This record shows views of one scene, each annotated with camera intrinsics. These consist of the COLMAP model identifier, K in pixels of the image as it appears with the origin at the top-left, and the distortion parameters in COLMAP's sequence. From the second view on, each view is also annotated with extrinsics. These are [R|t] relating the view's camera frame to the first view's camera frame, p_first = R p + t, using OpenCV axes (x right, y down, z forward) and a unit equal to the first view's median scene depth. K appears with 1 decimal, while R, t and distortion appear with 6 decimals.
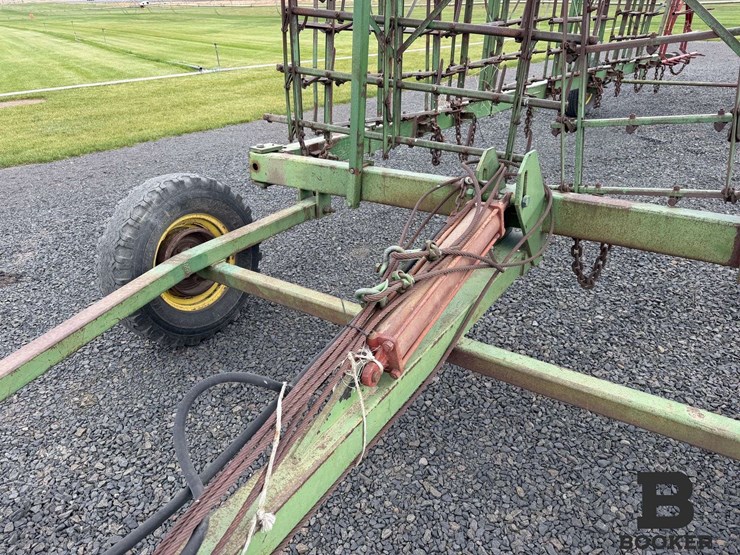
lens RADIAL K [[507.8, 0, 369.9], [0, 507.8, 281.8], [0, 0, 1]] dist [0.007040, -0.026730]
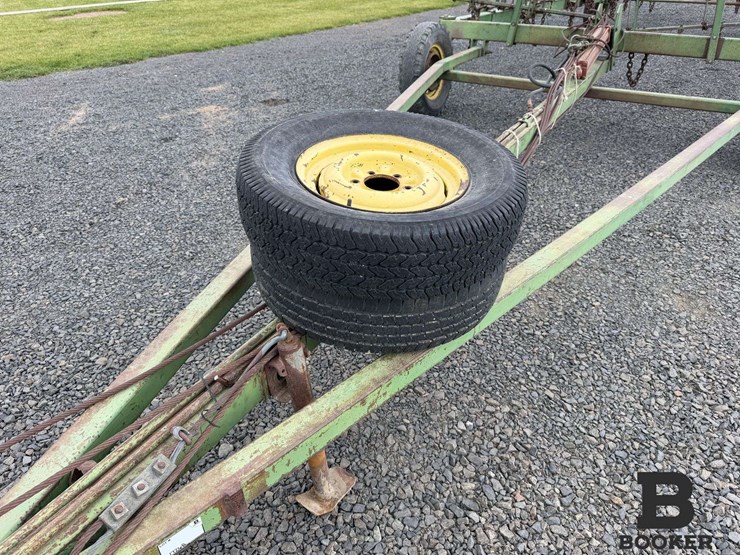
lens RADIAL K [[507.8, 0, 366.1], [0, 507.8, 276.8], [0, 0, 1]] dist [0.007040, -0.026730]
pose [[0.998783, -0.002824, 0.049230, -0.769793], [-0.001969, 0.995279, 0.097040, 0.606554], [-0.049272, -0.097019, 0.994062, -1.072188]]
